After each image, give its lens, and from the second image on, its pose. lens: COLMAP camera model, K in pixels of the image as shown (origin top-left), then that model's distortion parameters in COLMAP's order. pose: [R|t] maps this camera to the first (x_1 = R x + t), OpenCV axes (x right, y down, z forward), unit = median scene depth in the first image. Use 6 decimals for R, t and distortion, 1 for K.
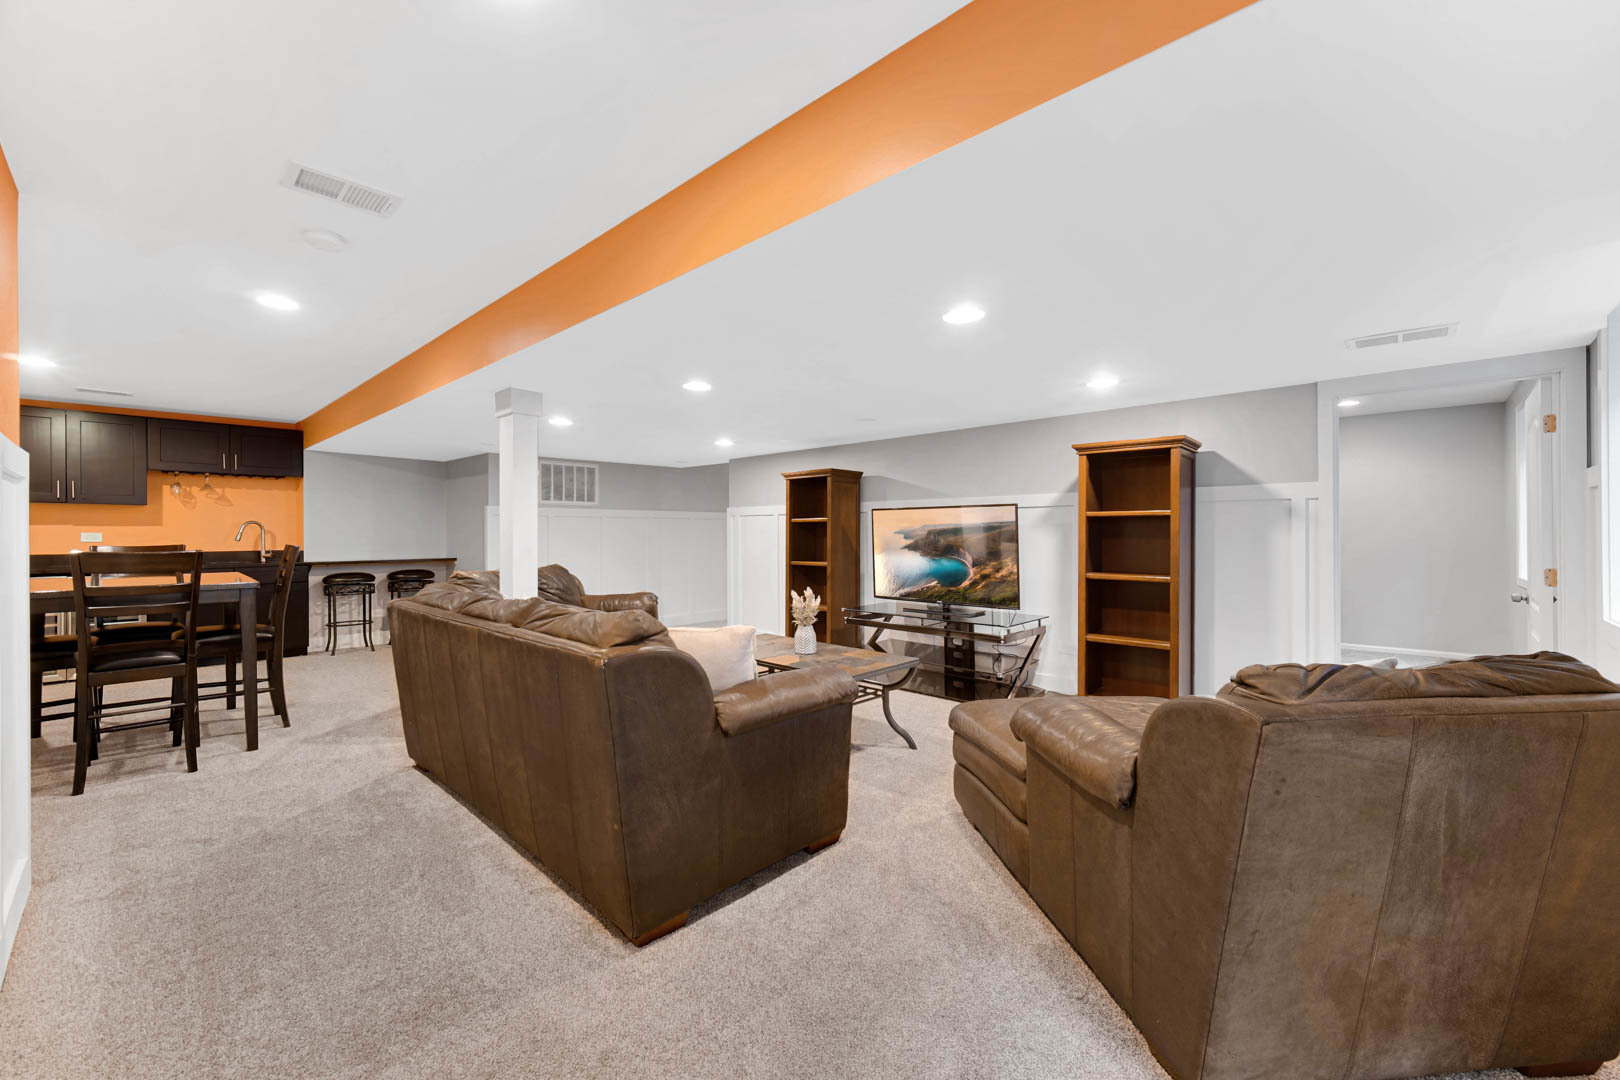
lens RADIAL K [[652.0, 0, 810.8], [0, 652.0, 535.1], [0, 0, 1]] dist [-0.002788, -0.000223]
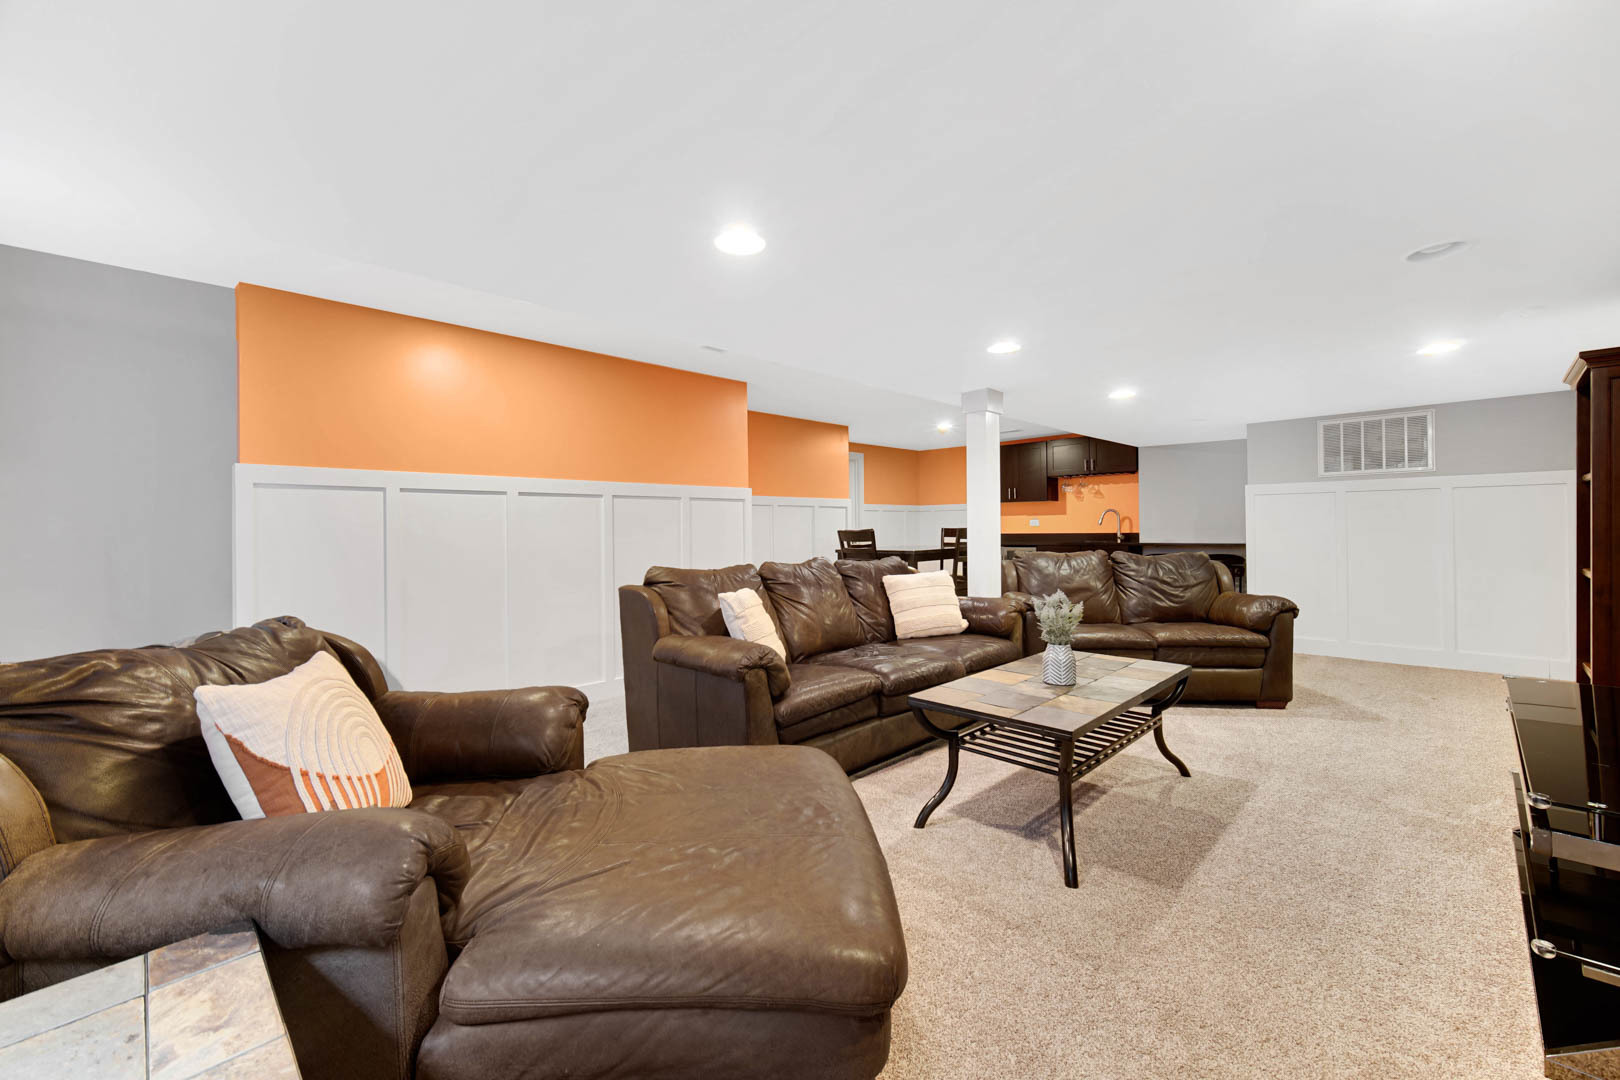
lens RADIAL K [[652.0, 0, 810.8], [0, 652.0, 535.1], [0, 0, 1]] dist [-0.002788, -0.000223]
pose [[-0.062323, 0.012109, -0.997983, 0.448805], [0.006259, 0.999911, 0.011742, 0.009564], [0.998036, -0.005515, -0.062394, 0.498889]]
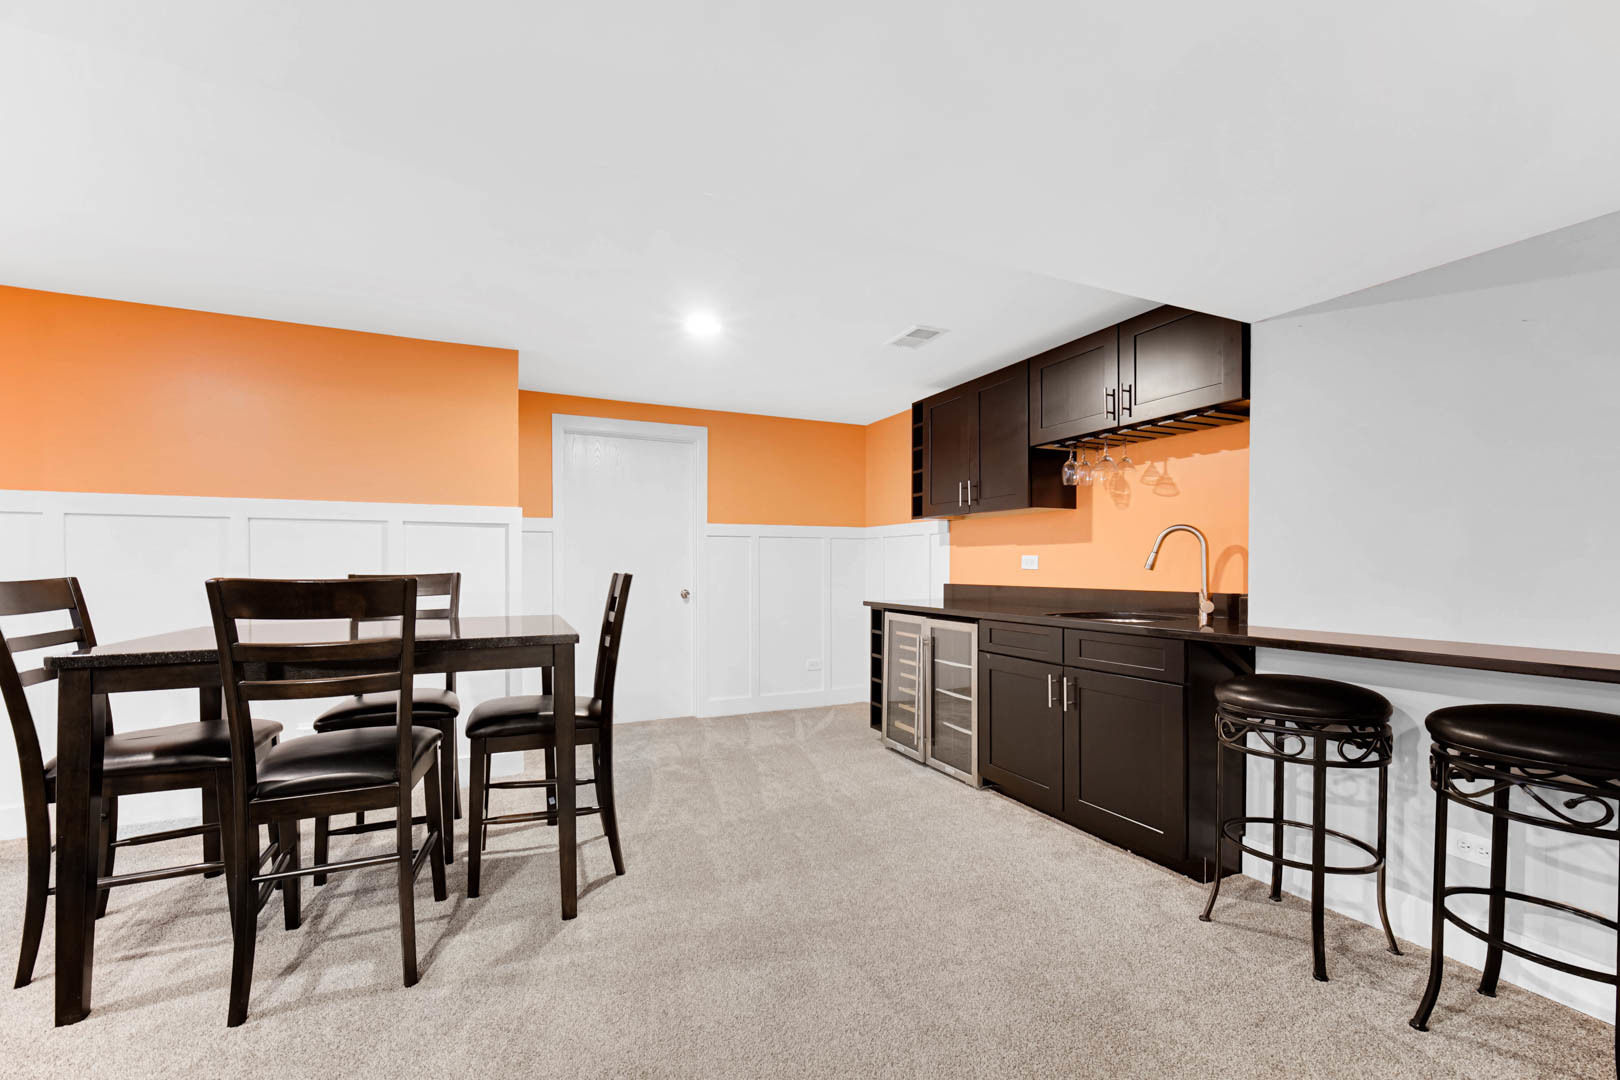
lens RADIAL K [[665.9, 0, 813.5], [0, 665.9, 566.0], [0, 0, 1]] dist [-0.001757, -0.000120]
pose [[-0.387433, 0.005878, -0.921879, -0.346600], [0.004764, 0.999979, 0.004373, 0.002952], [0.921886, -0.002698, -0.387453, 0.948425]]
